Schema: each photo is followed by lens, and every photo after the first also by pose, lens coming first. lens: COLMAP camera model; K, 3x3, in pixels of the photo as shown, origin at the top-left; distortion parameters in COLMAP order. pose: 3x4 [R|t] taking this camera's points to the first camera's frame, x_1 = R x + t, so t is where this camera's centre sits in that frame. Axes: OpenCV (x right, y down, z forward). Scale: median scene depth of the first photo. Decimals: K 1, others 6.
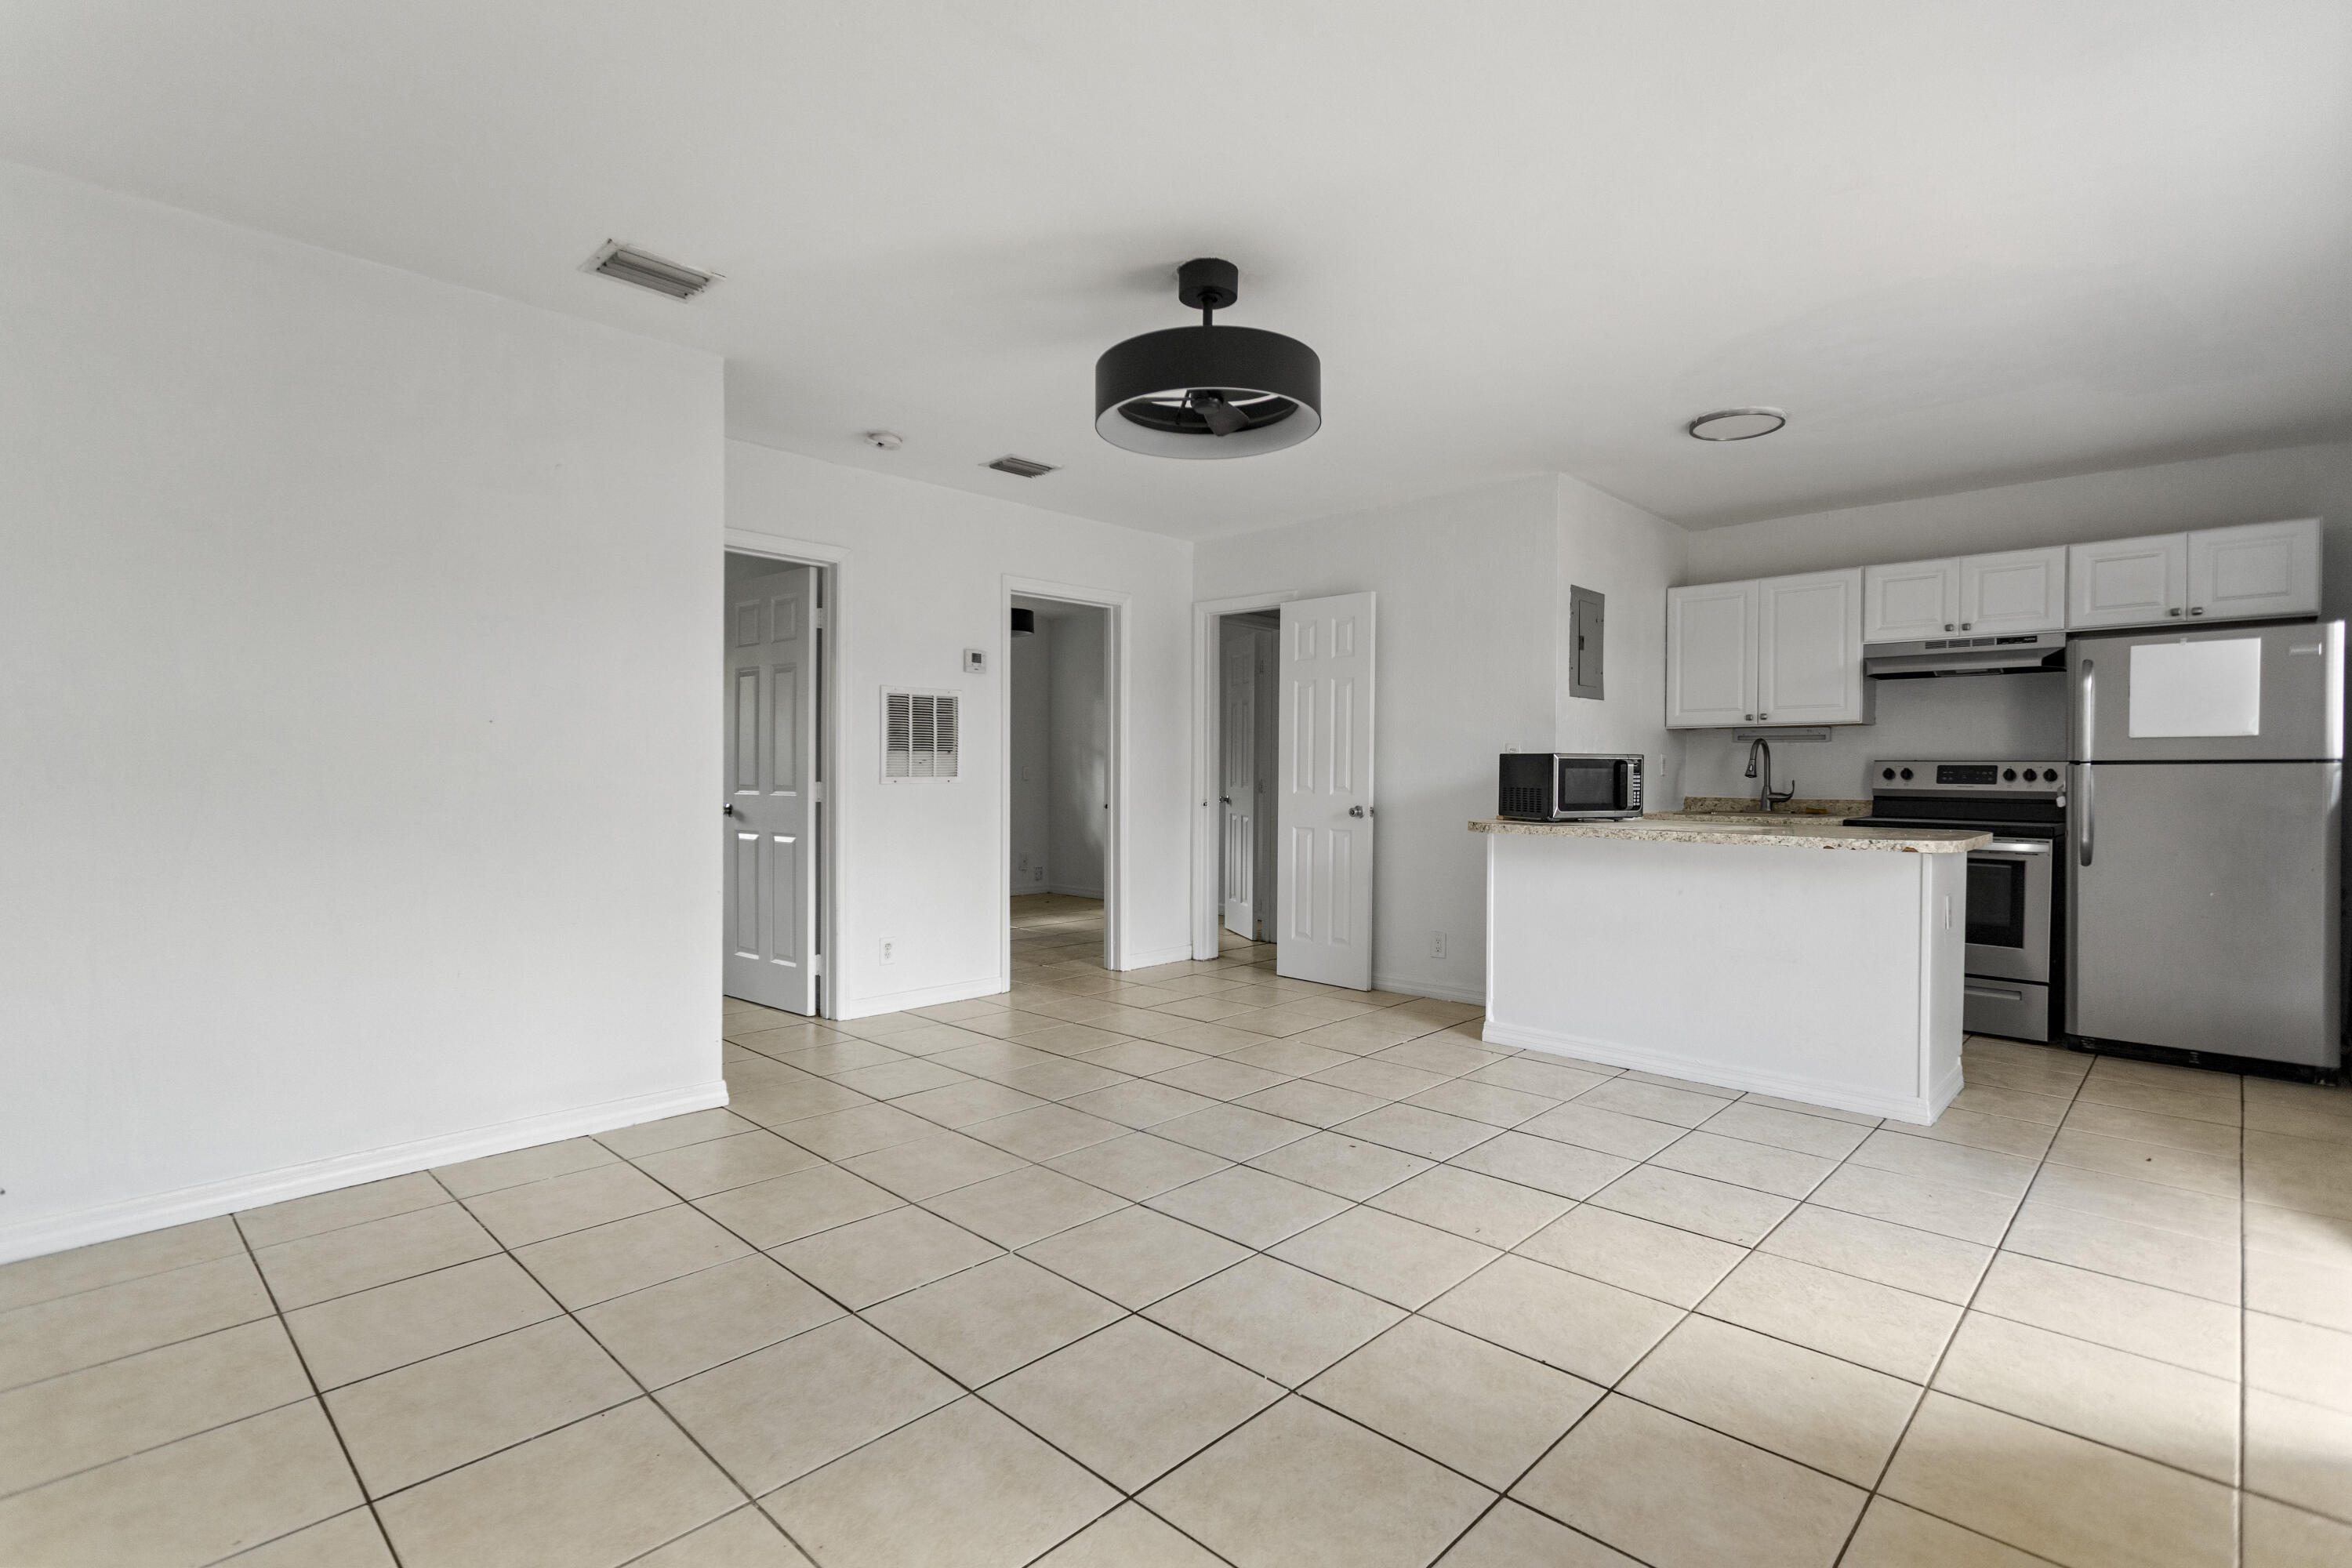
lens RADIAL K [[1113.0, 0, 1162.8], [0, 1113.0, 791.5], [0, 0, 1]] dist [0.000578, 0.002580]
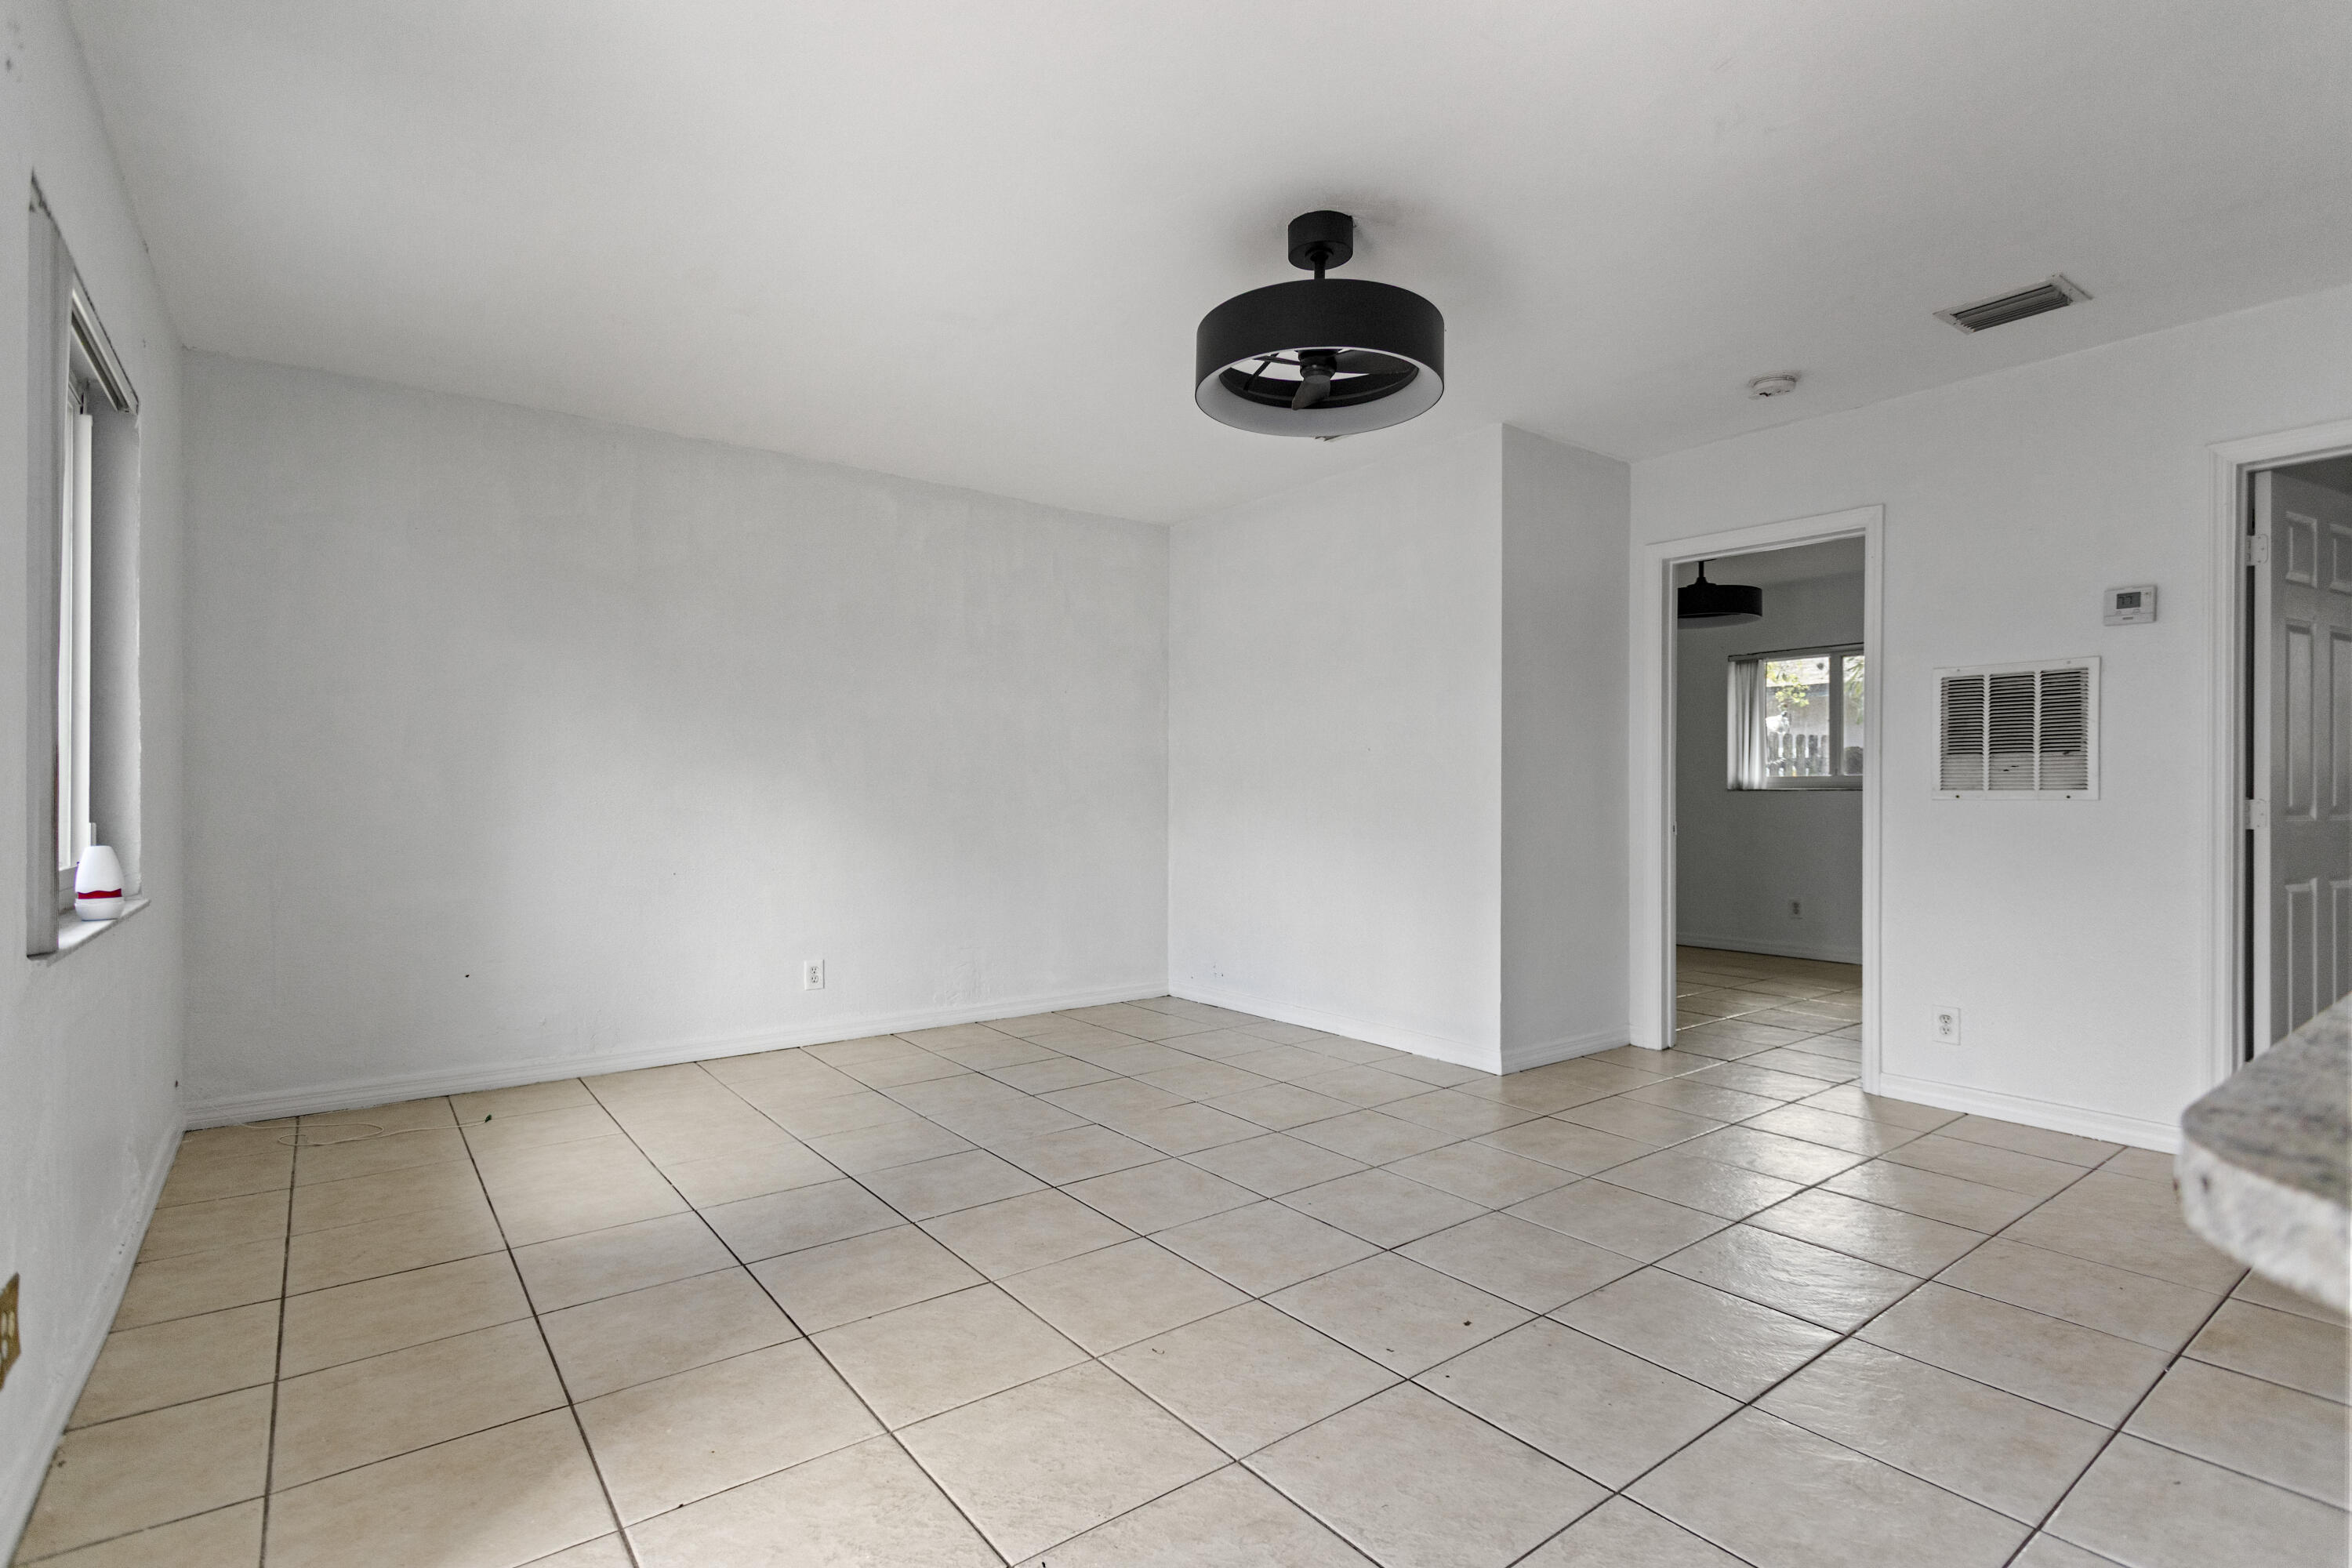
lens RADIAL K [[1113.0, 0, 1167.4], [0, 1113.0, 798.4], [0, 0, 1]] dist [0.000578, 0.002580]
pose [[-0.154974, -0.000635, -0.987918, 0.567070], [-0.023096, 0.999729, 0.002980, 0.002138], [0.987648, 0.023279, -0.154947, 0.602139]]
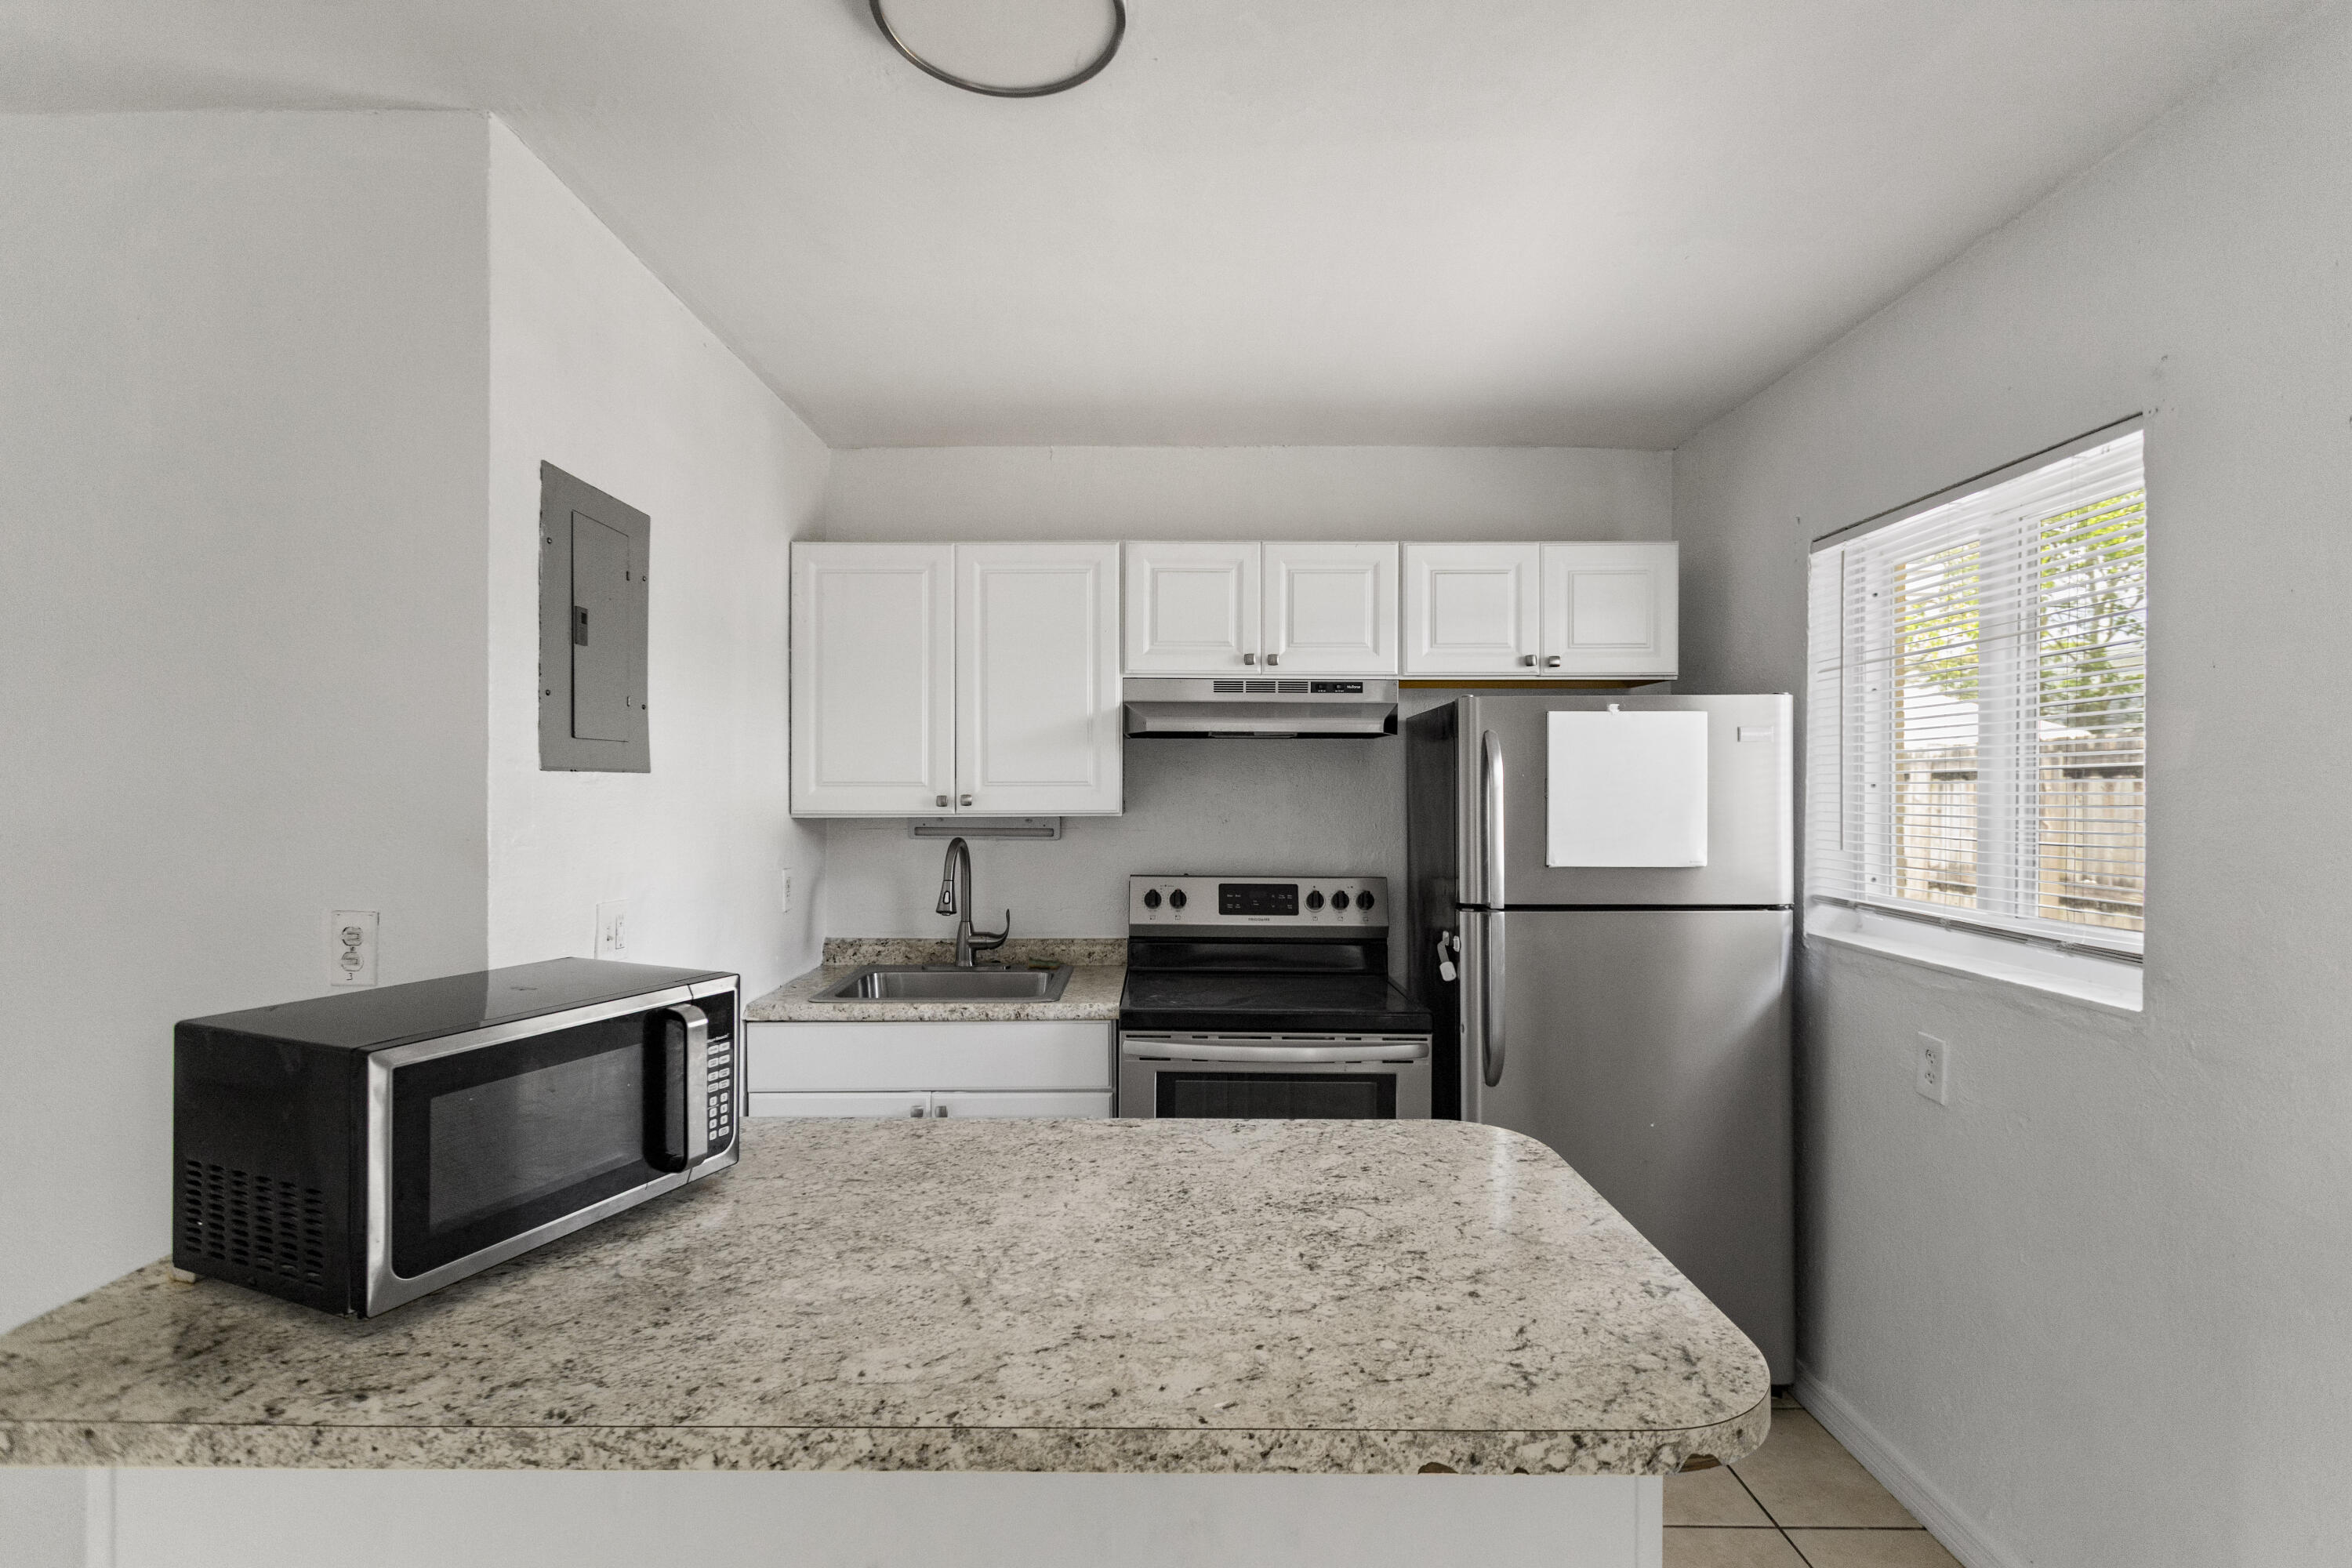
lens RADIAL K [[1113.0, 0, 1163.0], [0, 1113.0, 778.5], [0, 0, 1]] dist [0.000578, 0.002580]
pose [[0.727137, 0.001729, 0.686491, 0.266020], [0.014189, 0.999745, -0.017547, -0.074147], [-0.686346, 0.022500, 0.726927, 0.602858]]
